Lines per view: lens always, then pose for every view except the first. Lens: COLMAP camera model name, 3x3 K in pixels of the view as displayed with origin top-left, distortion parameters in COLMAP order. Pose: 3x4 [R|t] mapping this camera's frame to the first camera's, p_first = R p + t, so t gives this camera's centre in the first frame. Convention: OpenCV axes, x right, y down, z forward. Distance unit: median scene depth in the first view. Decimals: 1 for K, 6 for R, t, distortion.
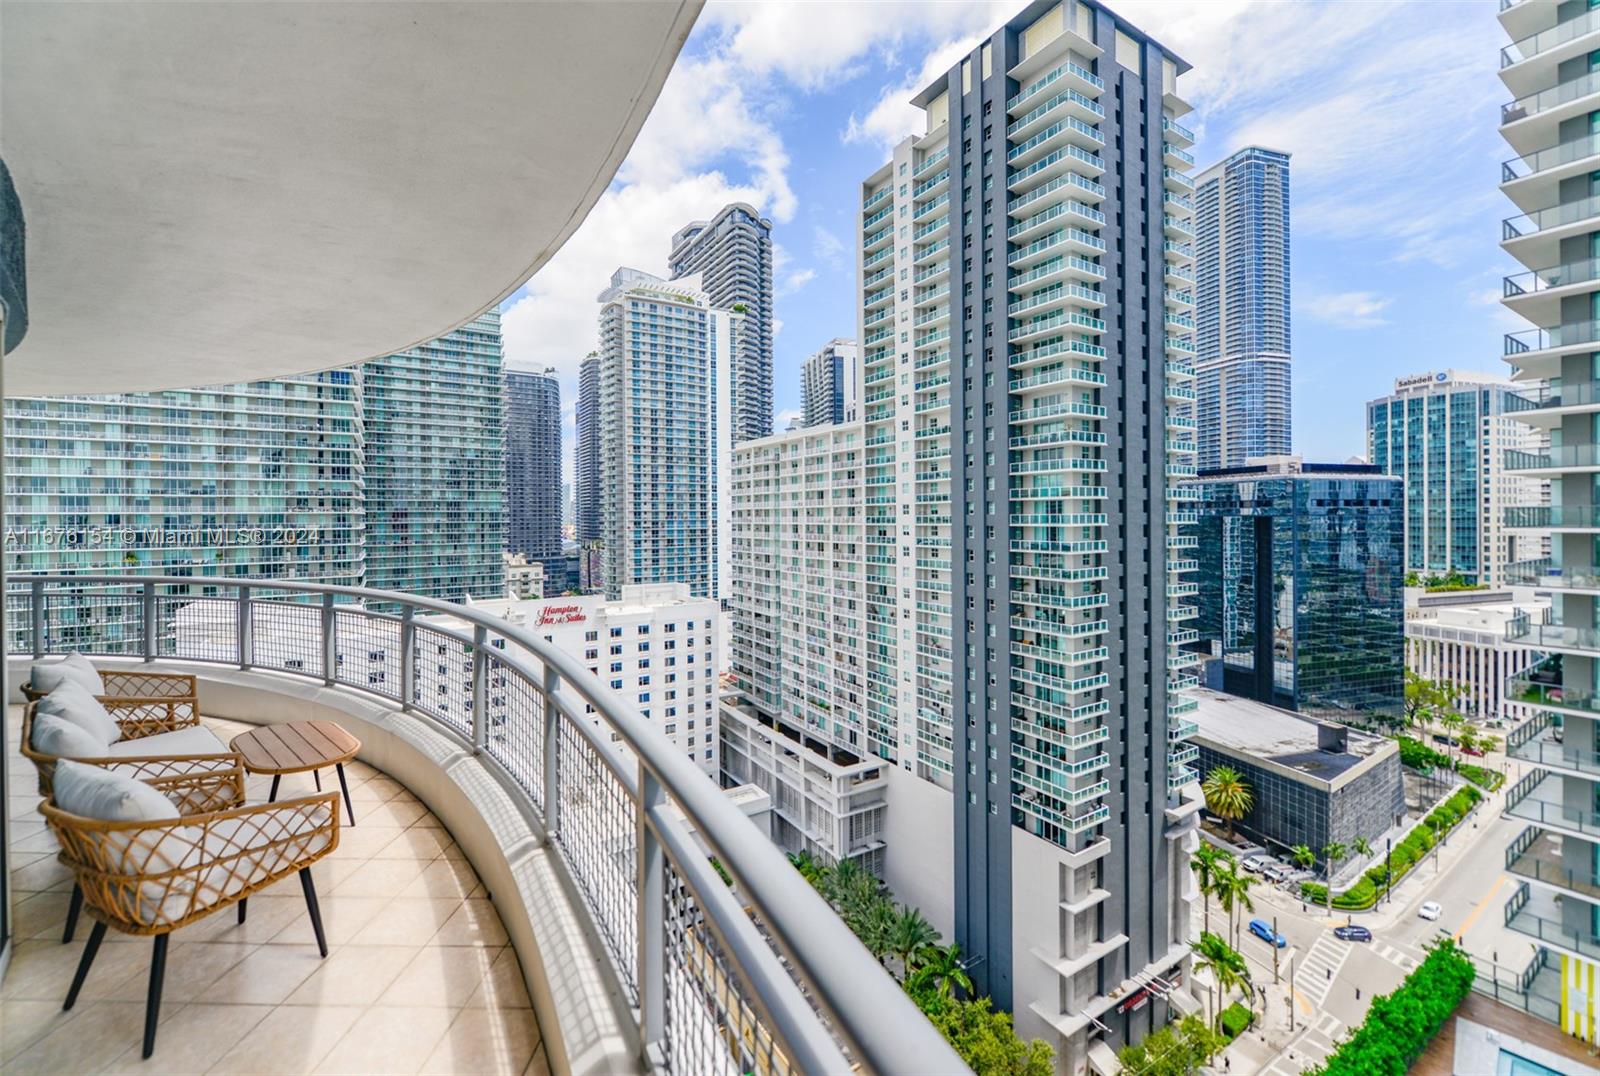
lens RADIAL K [[648.6, 0, 794.1], [0, 648.6, 519.3], [0, 0, 1]] dist [-0.002252, -0.000310]
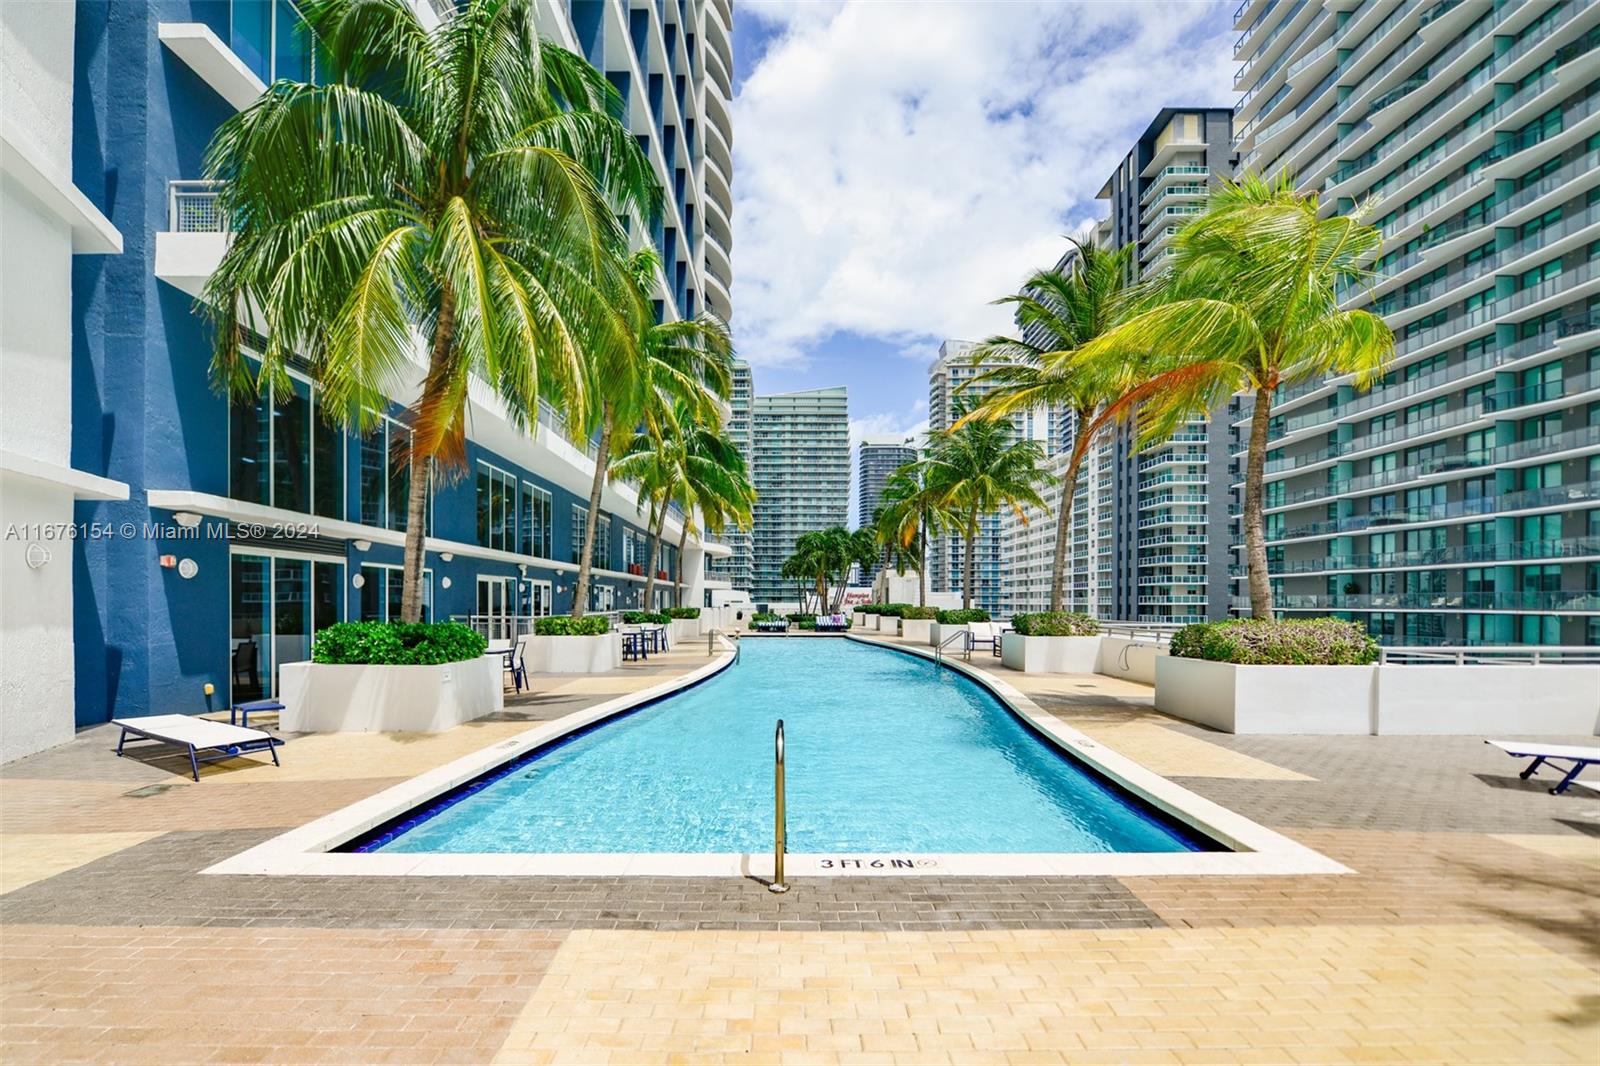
lens RADIAL K [[733.5, 0, 782.3], [0, 733.5, 610.8], [0, 0, 1]] dist [-0.009535, -0.001041]
pose [[0.845761, 0.013987, -0.533378, 0.215093], [-0.009890, 0.999896, 0.010537, 0.087221], [0.533470, -0.003637, 0.845811, -0.282813]]
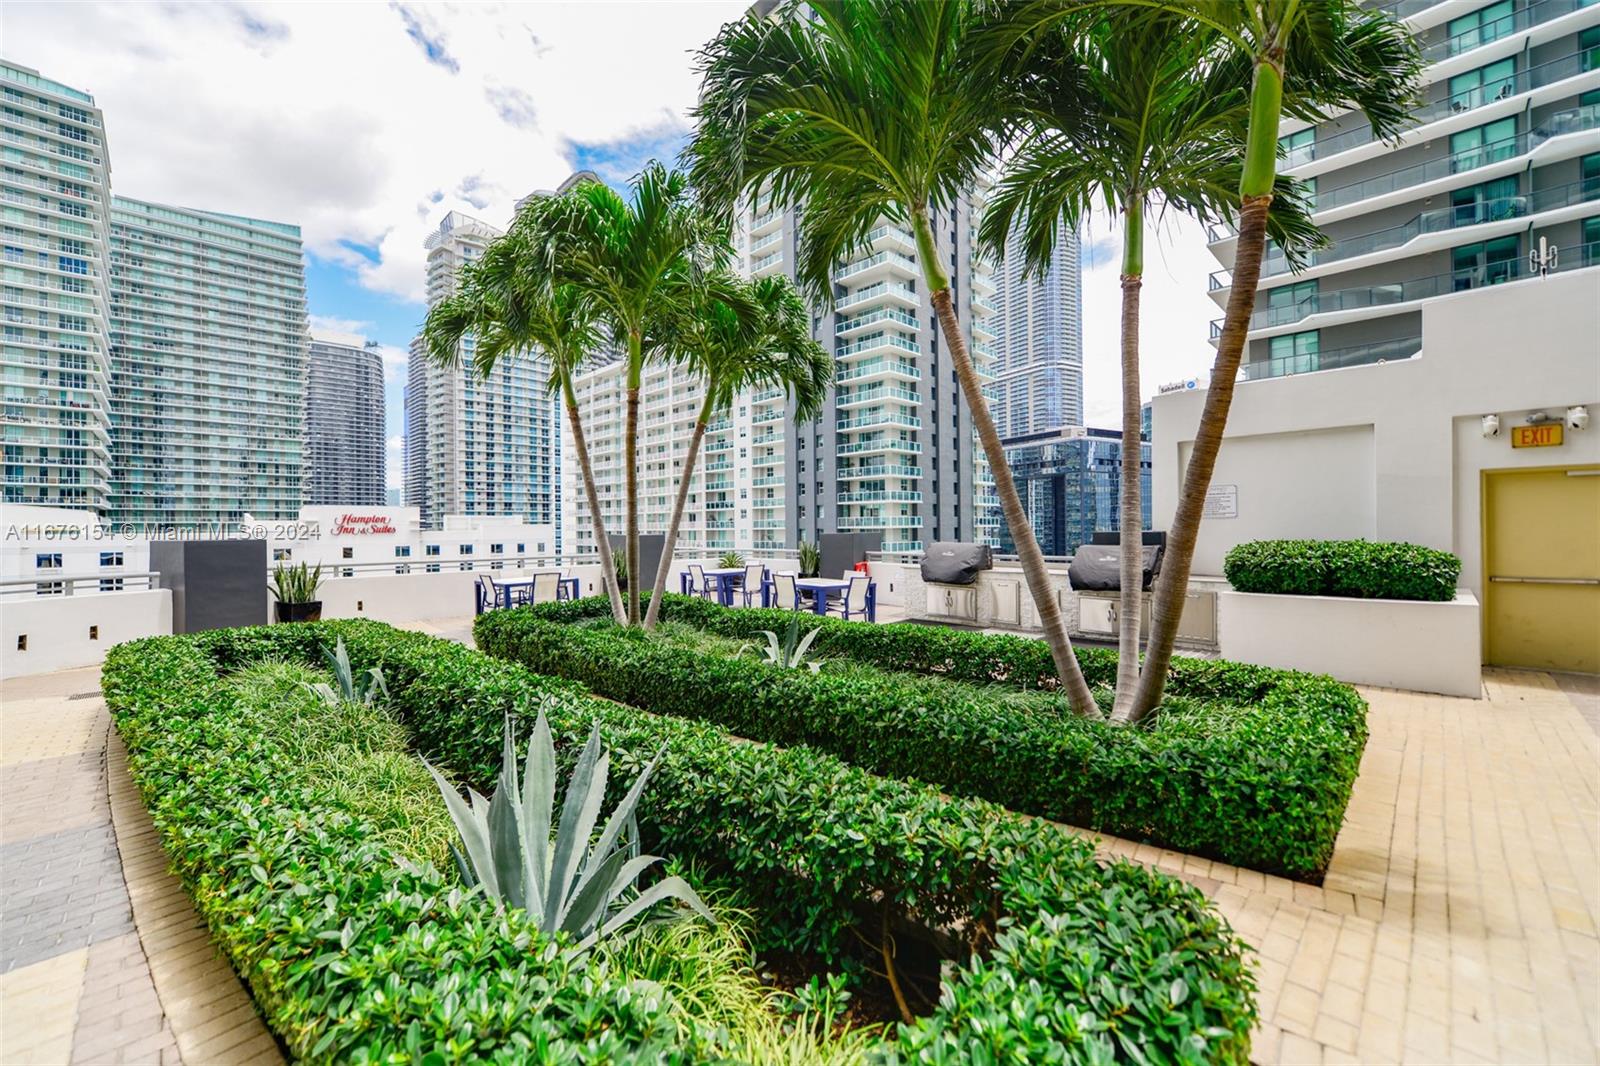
lens RADIAL K [[635.5, 0, 798.2], [0, 635.5, 526.9], [0, 0, 1]] dist [-0.003165, -0.000757]
pose [[0.974615, -0.001888, 0.223877, 0.016700], [0.003778, 0.999961, -0.008014, 0.088418], [-0.223853, 0.008656, 0.974584, 0.003951]]
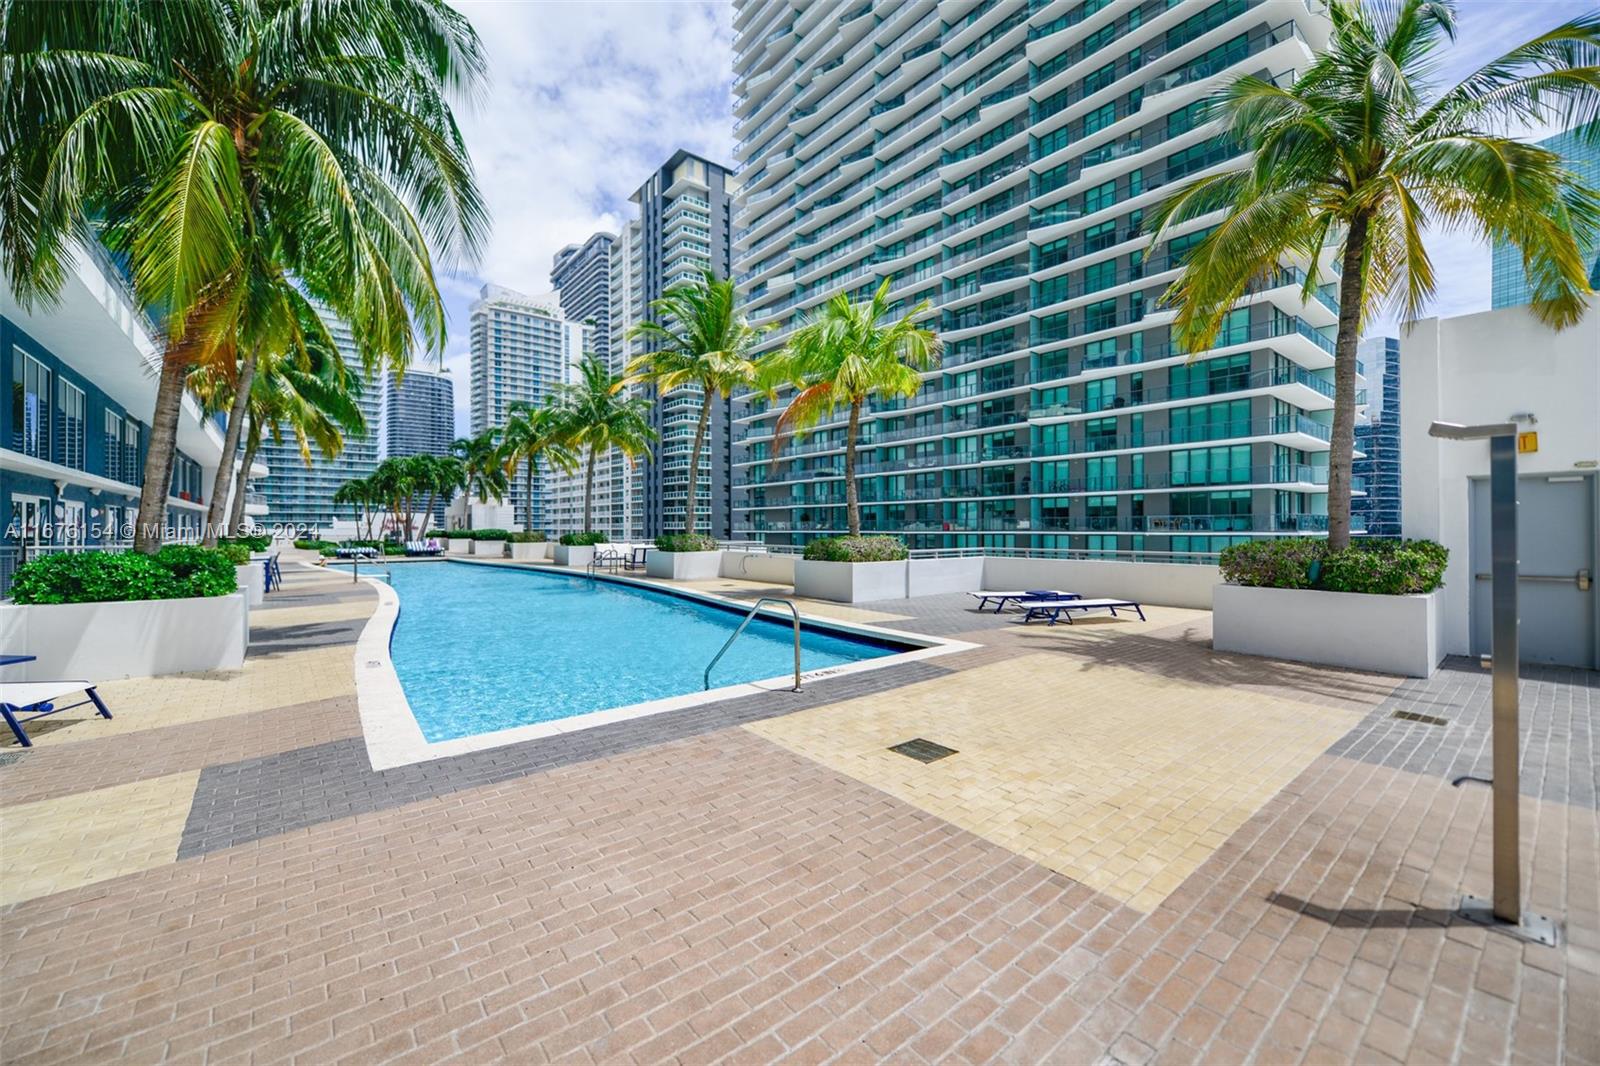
lens RADIAL K [[635.5, 0, 798.2], [0, 635.5, 526.9], [0, 0, 1]] dist [-0.003165, -0.000757]
pose [[0.992382, 0.004858, 0.123099, 0.199051], [-0.004031, 0.999968, -0.006962, 0.087452], [-0.123129, 0.006413, 0.992370, -0.297538]]
